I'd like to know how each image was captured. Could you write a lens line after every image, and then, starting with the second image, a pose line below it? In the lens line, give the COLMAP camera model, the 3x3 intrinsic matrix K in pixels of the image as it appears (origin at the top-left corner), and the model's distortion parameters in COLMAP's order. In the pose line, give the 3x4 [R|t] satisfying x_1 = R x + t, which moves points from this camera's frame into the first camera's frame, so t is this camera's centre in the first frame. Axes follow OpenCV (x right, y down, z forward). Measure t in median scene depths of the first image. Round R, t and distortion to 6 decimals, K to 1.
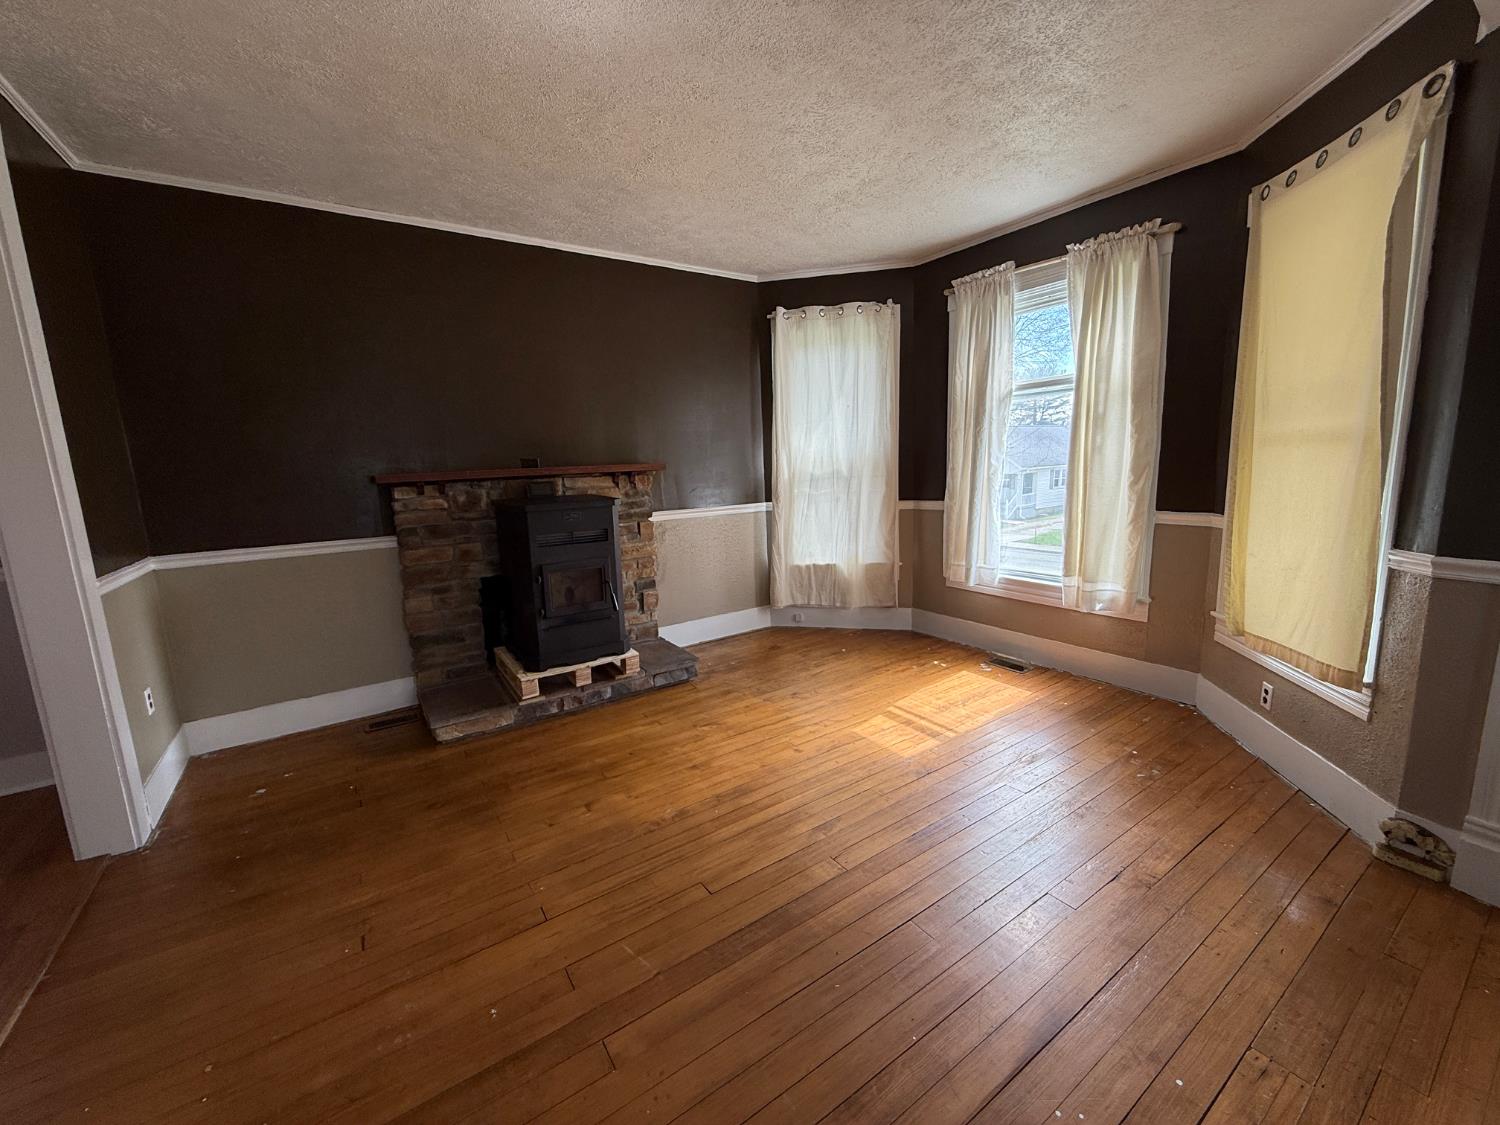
lens RADIAL K [[594.4, 0, 742.0], [0, 594.4, 561.3], [0, 0, 1]] dist [0.000274, -0.000360]
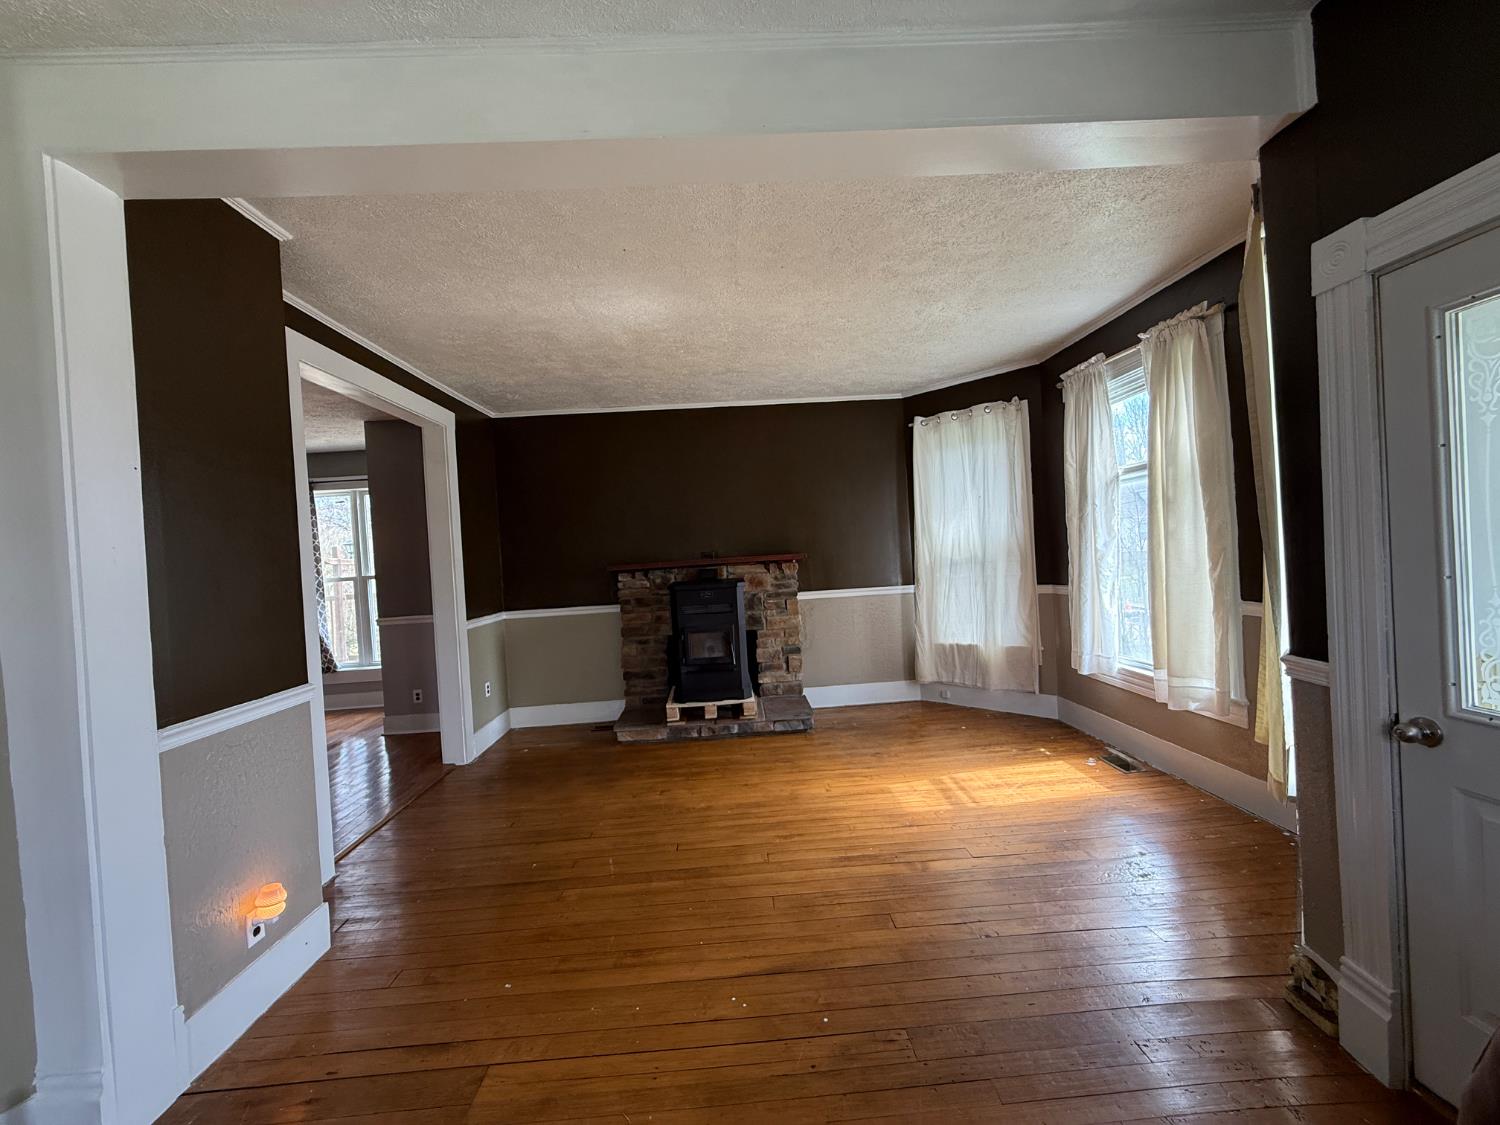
lens RADIAL K [[594.4, 0, 747.1], [0, 594.4, 561.7], [0, 0, 1]] dist [0.000274, -0.000360]
pose [[0.850798, -0.009010, -0.525415, 0.476149], [-0.059157, 0.991855, -0.112801, 0.001686], [0.522152, 0.127053, 0.843336, -0.135339]]
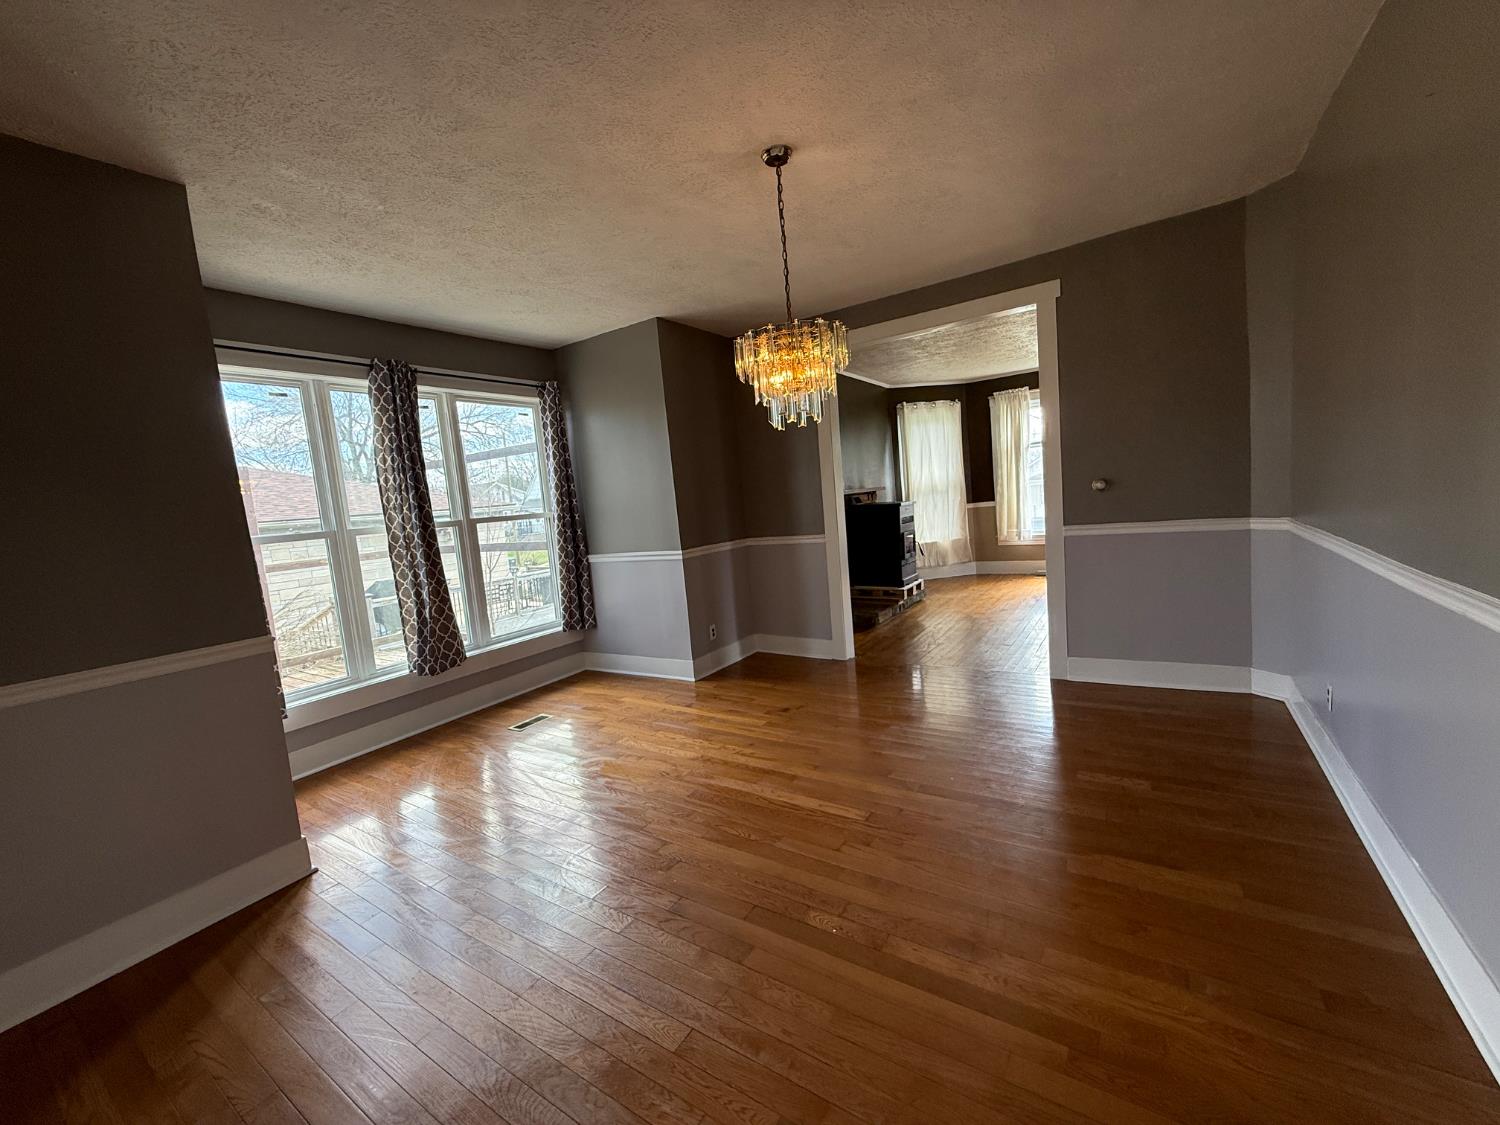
lens RADIAL K [[594.4, 0, 748.4], [0, 594.4, 558.6], [0, 0, 1]] dist [0.000274, -0.000360]
pose [[0.915958, -0.084011, 0.392382, -1.393498], [0.118079, 0.990974, -0.063464, 0.133280], [-0.383509, 0.104463, 0.917610, -0.535456]]
